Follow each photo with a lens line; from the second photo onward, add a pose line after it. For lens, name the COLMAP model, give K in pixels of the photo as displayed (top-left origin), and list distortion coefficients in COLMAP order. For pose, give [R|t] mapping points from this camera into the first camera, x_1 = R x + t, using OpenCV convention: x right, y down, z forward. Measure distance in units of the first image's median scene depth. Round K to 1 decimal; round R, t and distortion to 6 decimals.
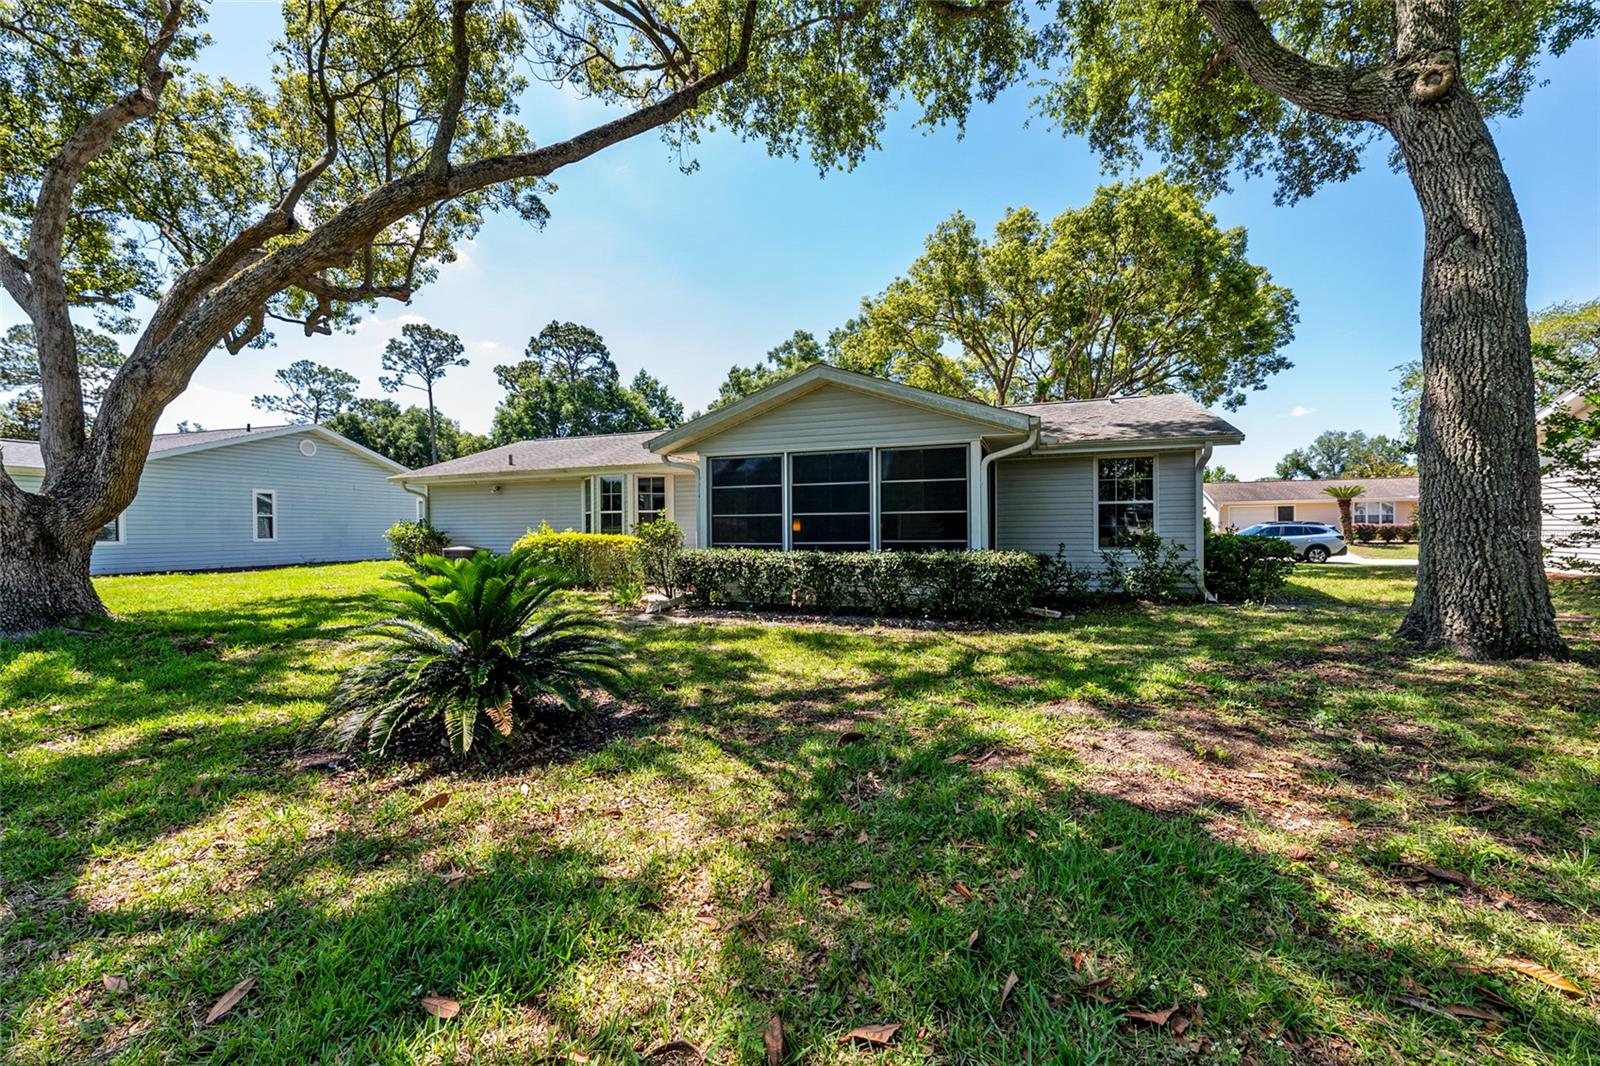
lens RADIAL K [[631.9, 0, 800.0], [0, 631.9, 533.0], [0, 0, 1]] dist [0.000021, -0.000025]
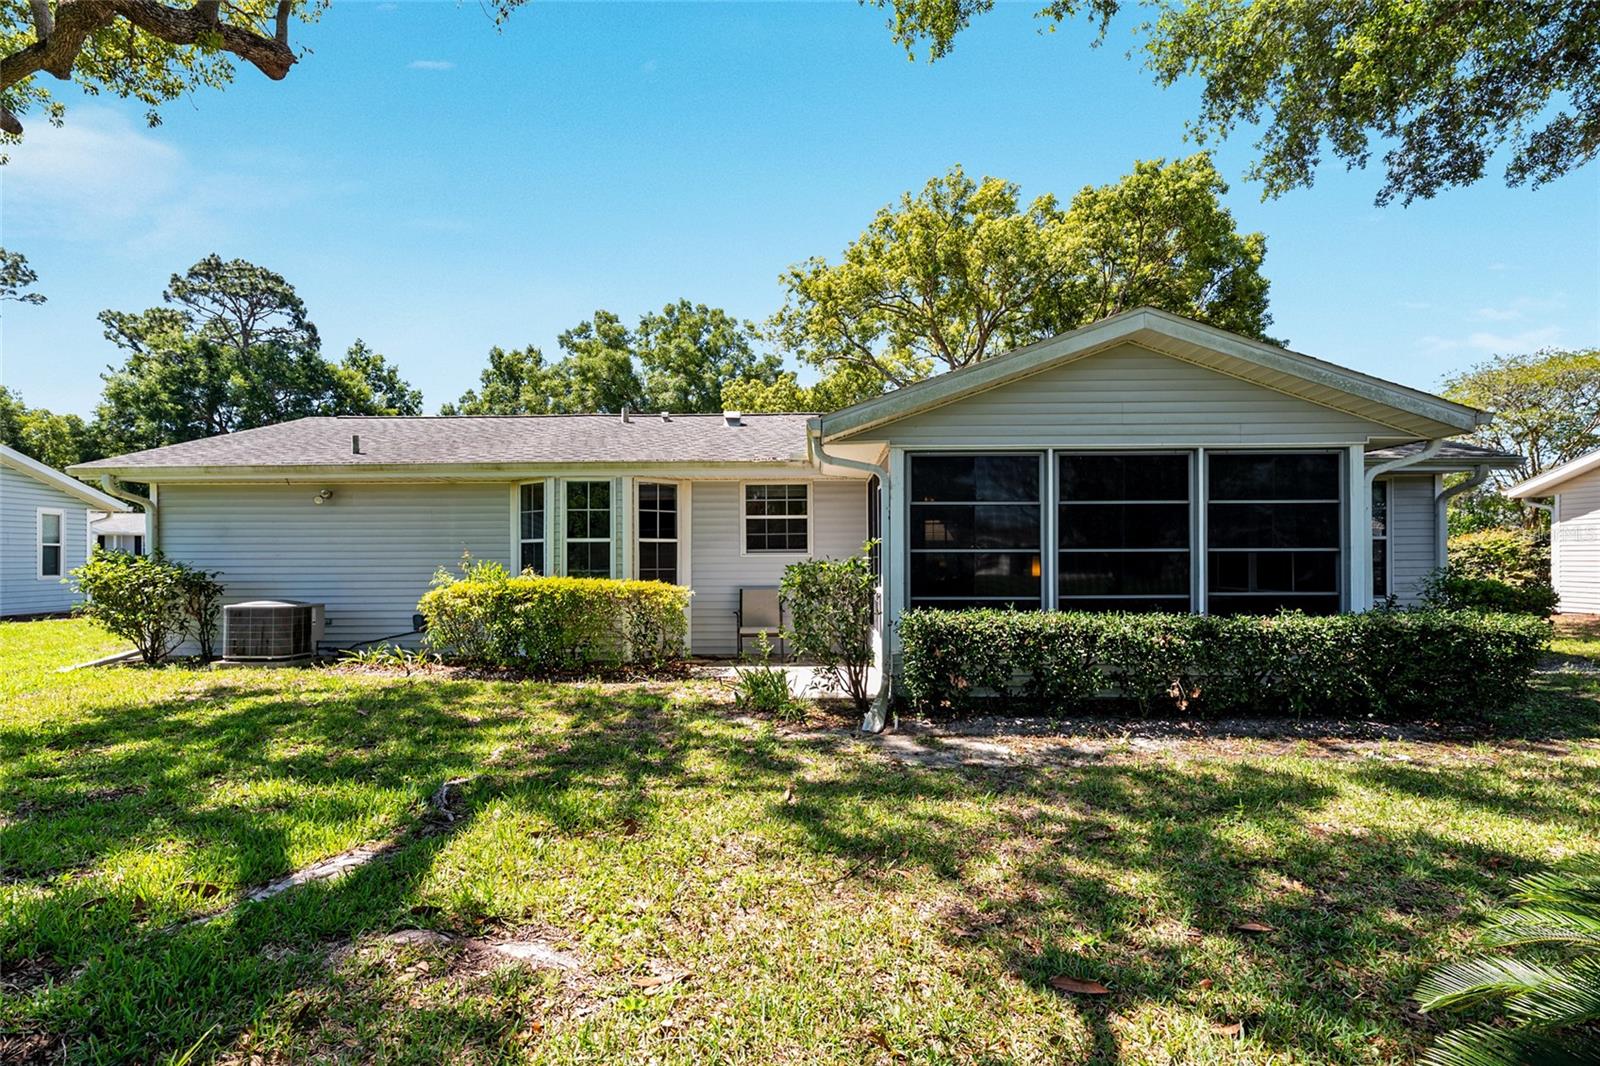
lens RADIAL K [[731.8, 0, 797.2], [0, 731.8, 557.5], [0, 0, 1]] dist [0.003943, -0.000955]
pose [[0.943197, 0.005597, 0.332186, -0.068637], [-0.002205, 0.999942, -0.010586, -0.002051], [-0.332225, 0.009252, 0.943155, 0.057900]]
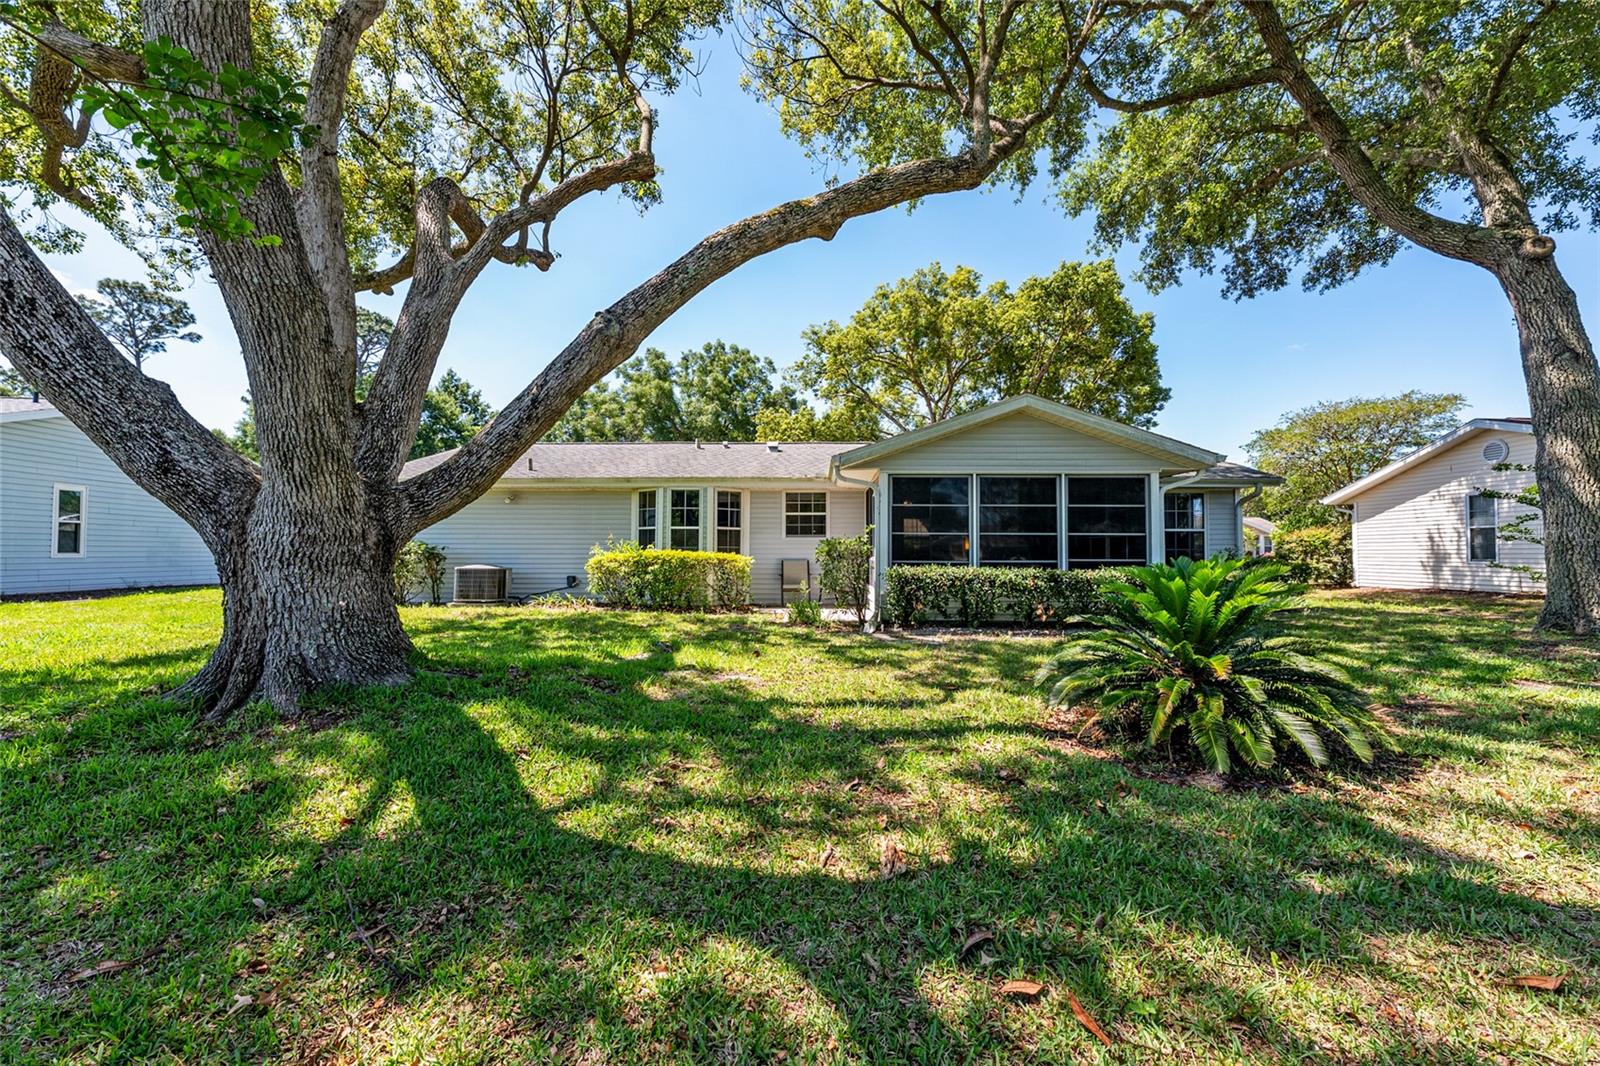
lens RADIAL K [[631.1, 0, 800.0], [0, 631.1, 533.0], [0, 0, 1]] dist [-0.000567, -0.000155]
pose [[0.945116, 0.022192, 0.325980, -0.088090], [-0.009138, 0.999096, -0.041522, 0.002149], [-0.326606, 0.036264, 0.944465, 0.016785]]
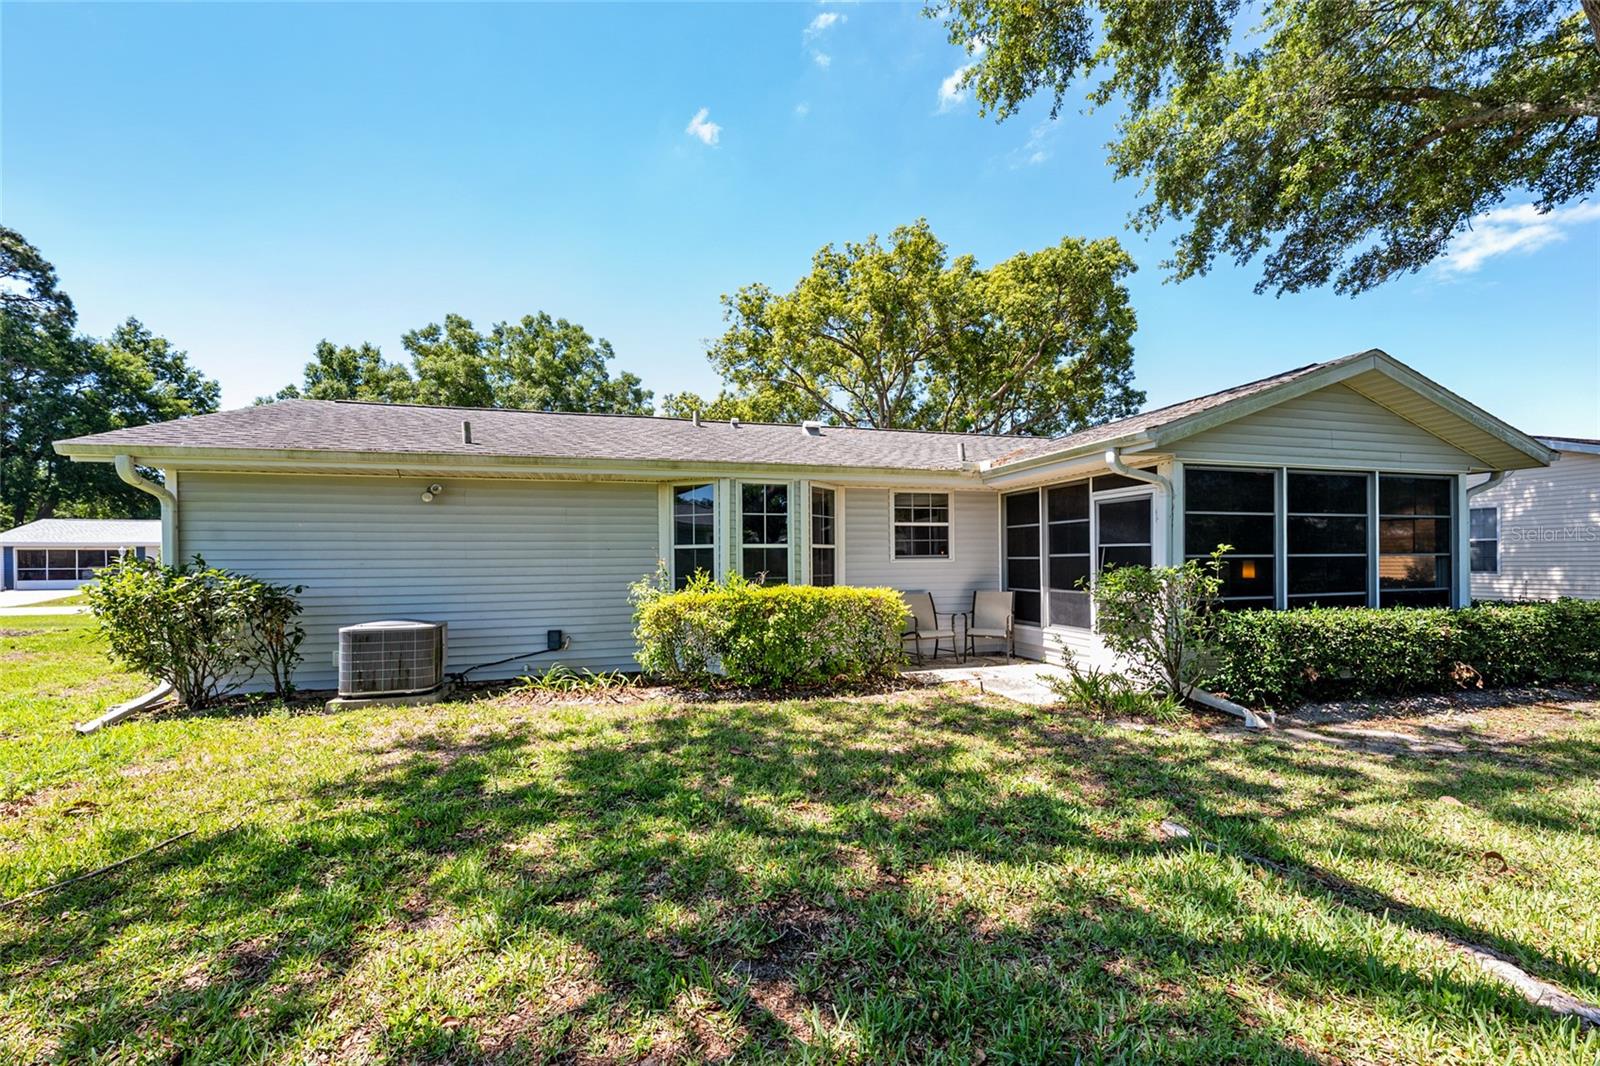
lens RADIAL K [[641.7, 0, 800.1], [0, 641.7, 564.2], [0, 0, 1]] dist [-0.000869, 0.000331]
pose [[0.801185, -0.001227, 0.598415, -0.123670], [0.006955, 0.999949, -0.007261, -0.002525], [-0.598376, 0.009979, 0.801153, 0.105025]]
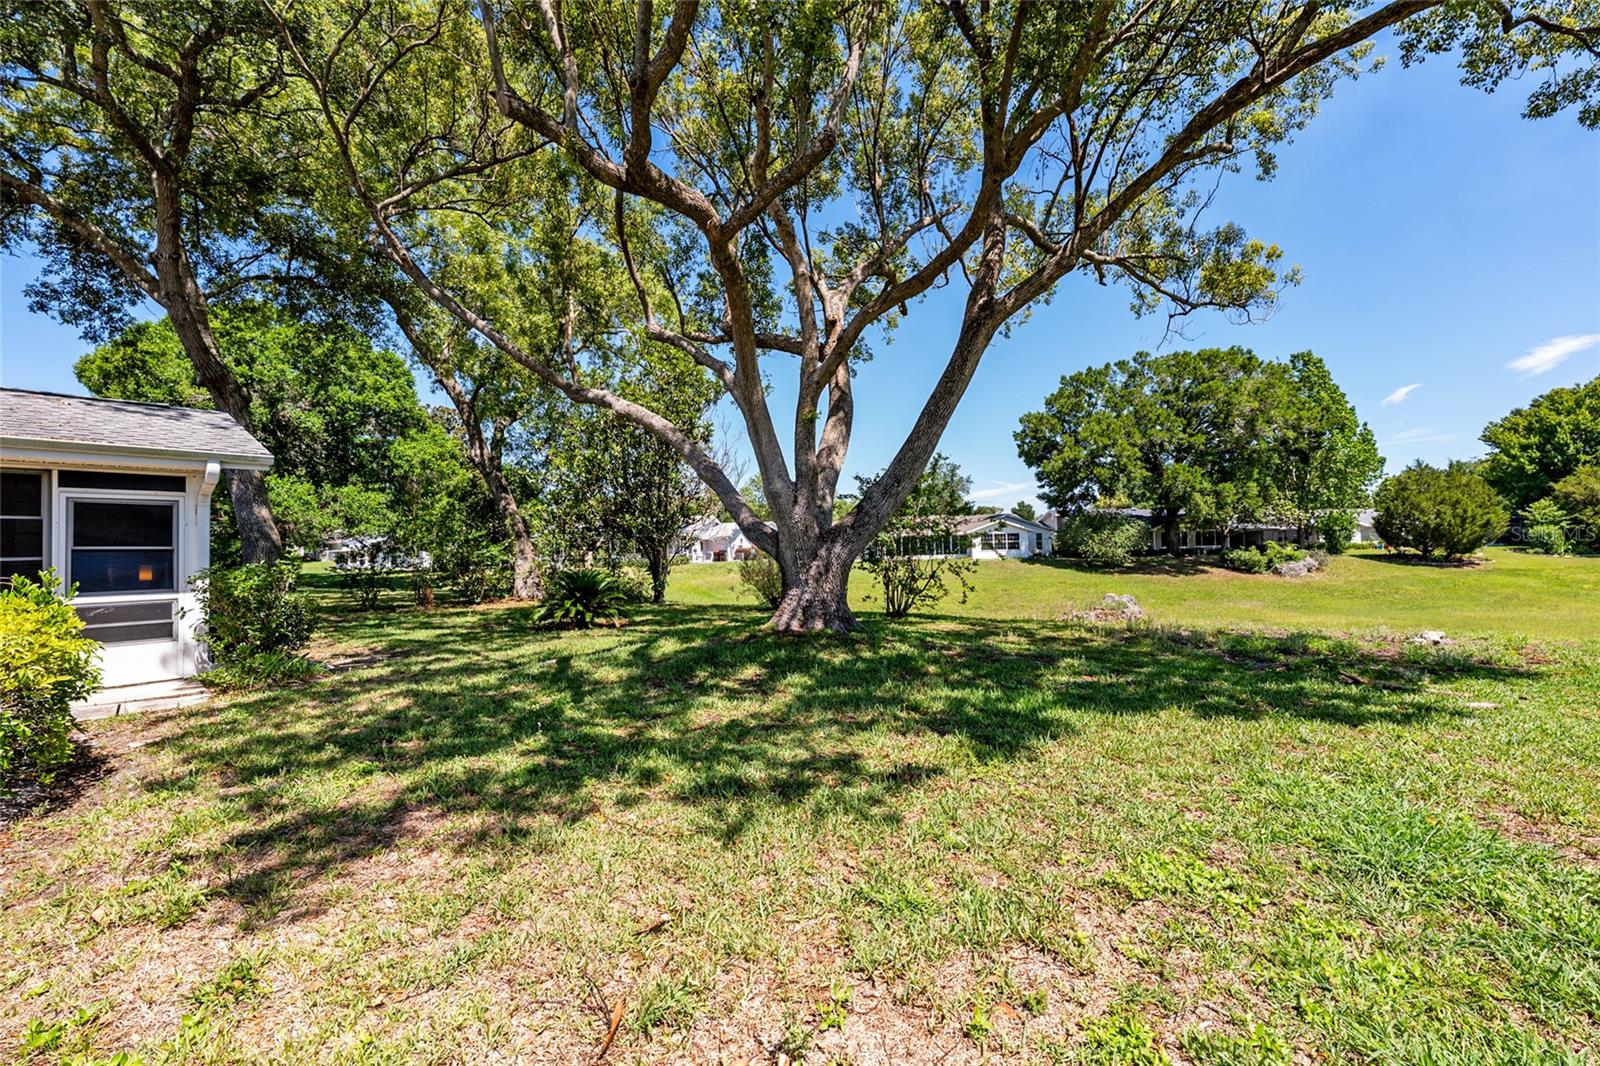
lens RADIAL K [[632.1, 0, 798.9], [0, 632.1, 544.3], [0, 0, 1]] dist [-0.000171, -0.000200]
pose [[-0.945587, 0.031777, 0.323813, -0.154427], [0.031556, 0.999484, -0.005935, -0.002570], [-0.323834, 0.004606, -0.946103, 0.216334]]
